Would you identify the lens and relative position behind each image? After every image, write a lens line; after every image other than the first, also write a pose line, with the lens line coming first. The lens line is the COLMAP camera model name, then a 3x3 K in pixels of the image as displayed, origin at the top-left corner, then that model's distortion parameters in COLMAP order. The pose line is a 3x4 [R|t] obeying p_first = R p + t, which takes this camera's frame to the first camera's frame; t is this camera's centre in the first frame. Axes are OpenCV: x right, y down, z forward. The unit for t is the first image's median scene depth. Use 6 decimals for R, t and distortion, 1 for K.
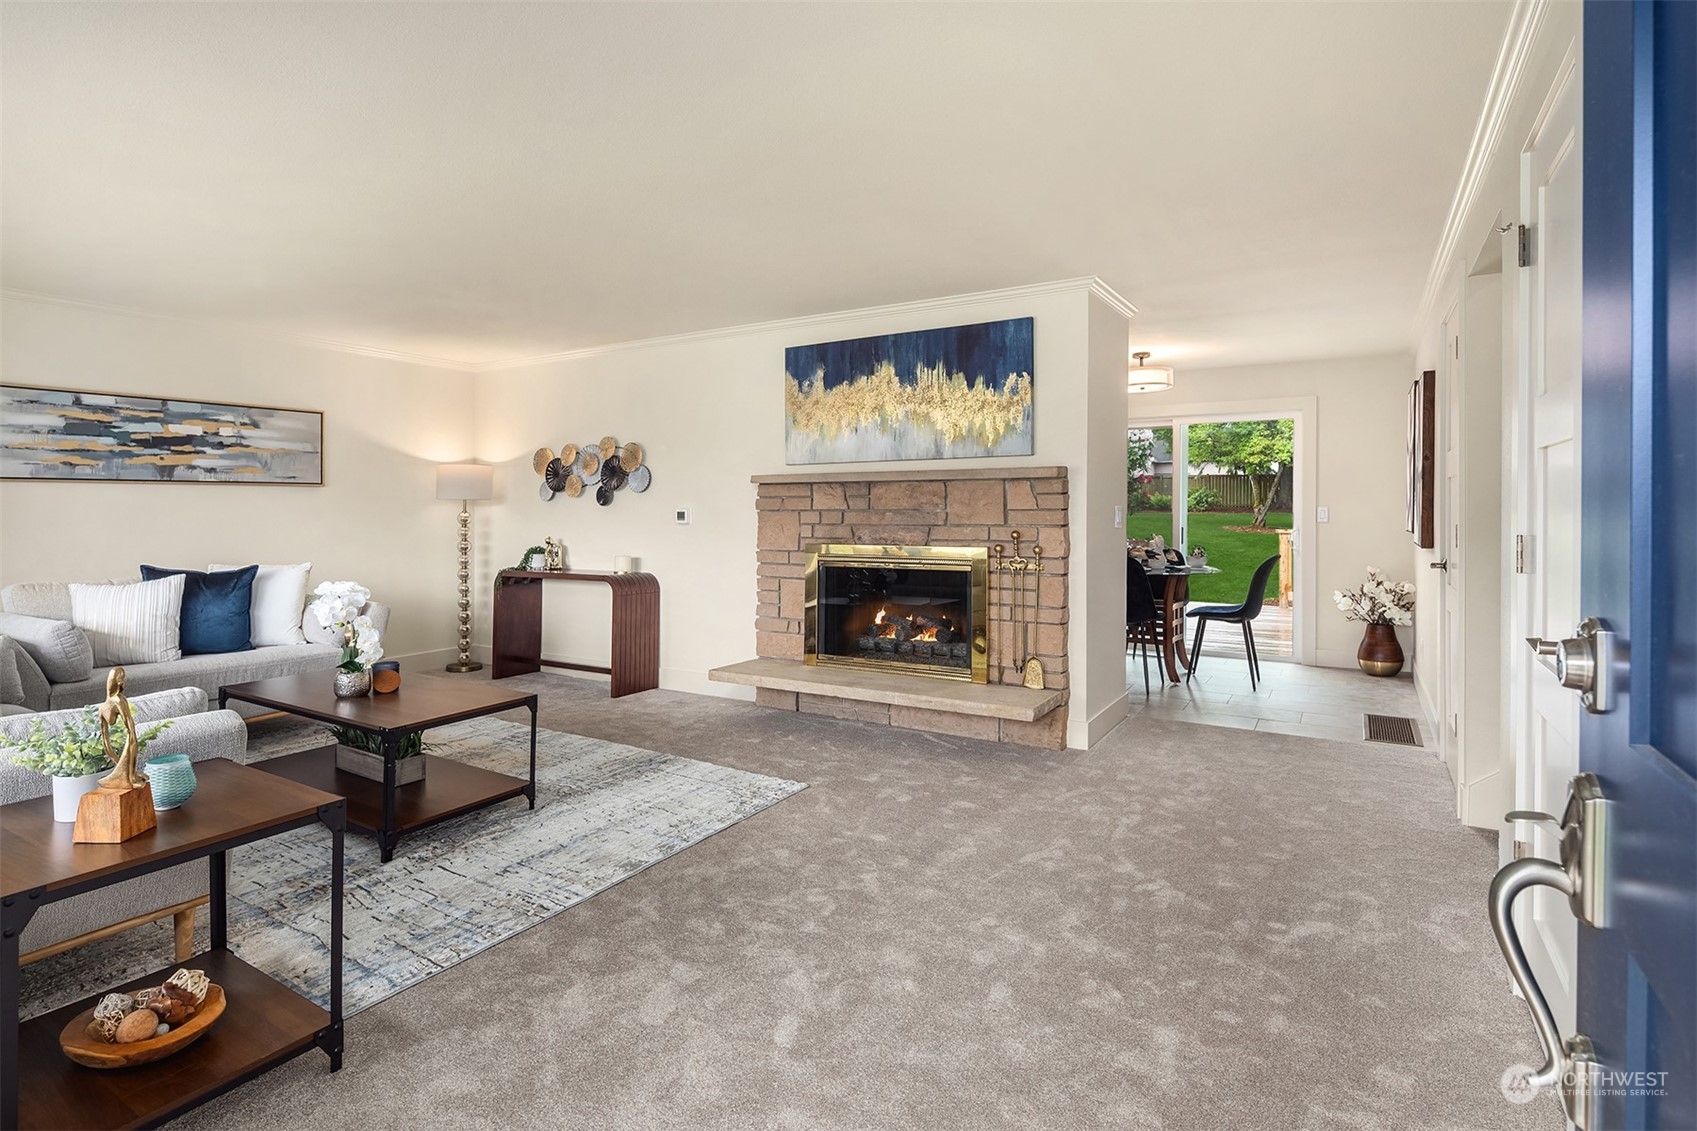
lens RADIAL K [[836.1, 0, 844.5], [0, 836.1, 533.0], [0, 0, 1]] dist [0.004423, -0.004457]
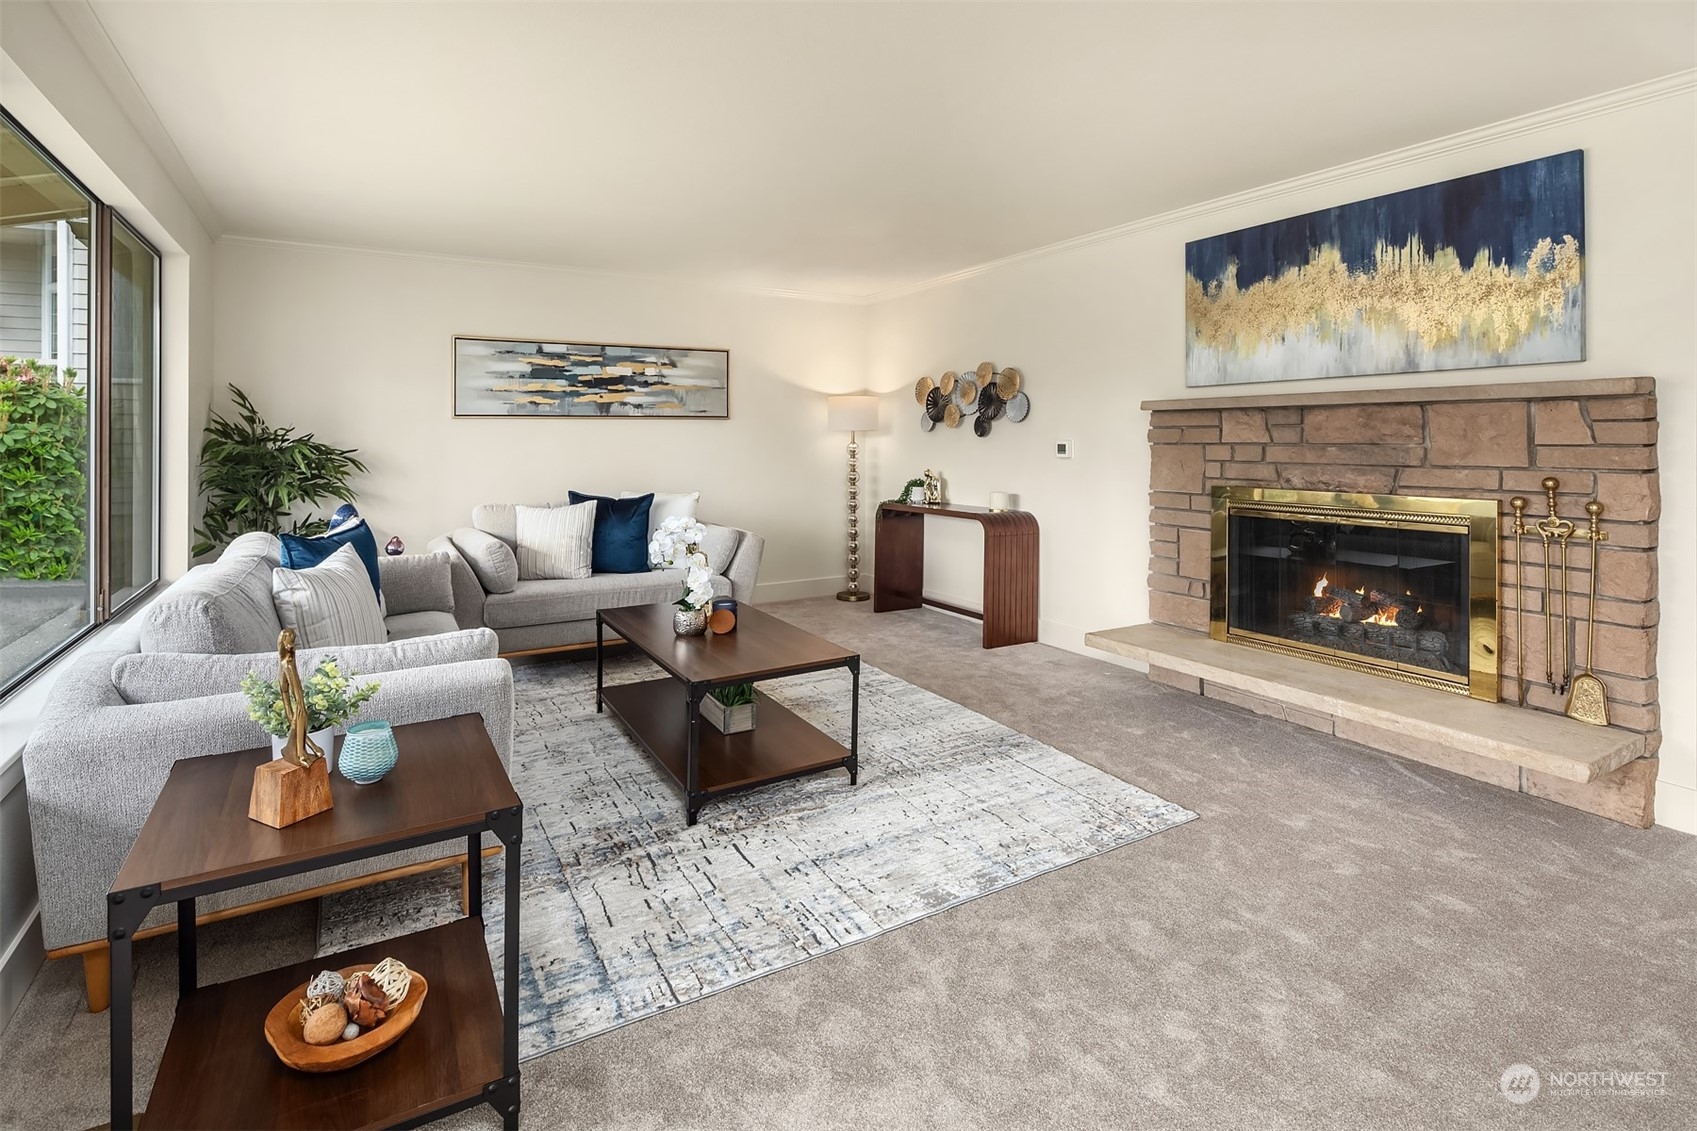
lens RADIAL K [[836.1, 0, 854.9], [0, 836.1, 440.1], [0, 0, 1]] dist [0.004423, -0.004457]
pose [[0.883760, 0.001597, -0.467938, 0.026895], [-0.013358, 0.999673, -0.021817, -0.009215], [0.467750, 0.025532, 0.883492, 0.150324]]
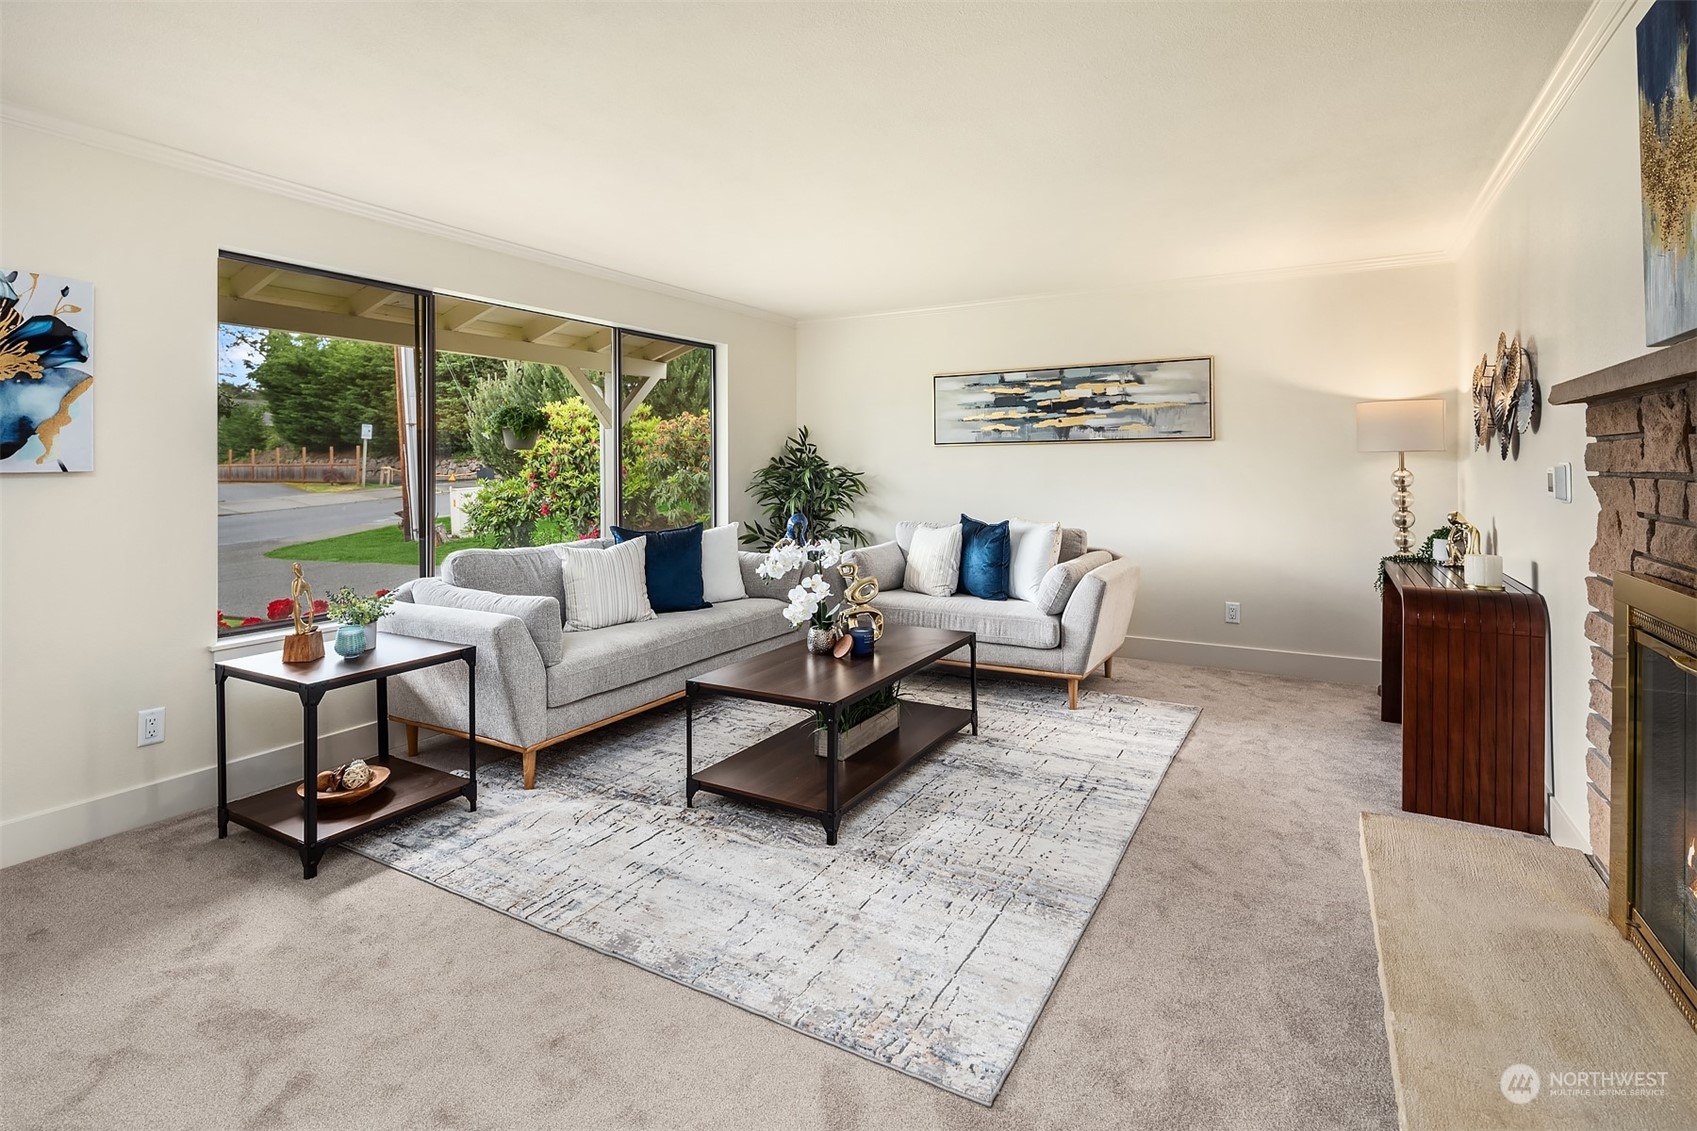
lens RADIAL K [[836.1, 0, 869.4], [0, 836.1, 476.4], [0, 0, 1]] dist [0.004423, -0.004457]
pose [[0.026914, 0.022159, -0.999392, 0.304342], [-0.020361, 0.999559, 0.021614, -0.032951], [0.999430, 0.019767, 0.027354, 0.703768]]
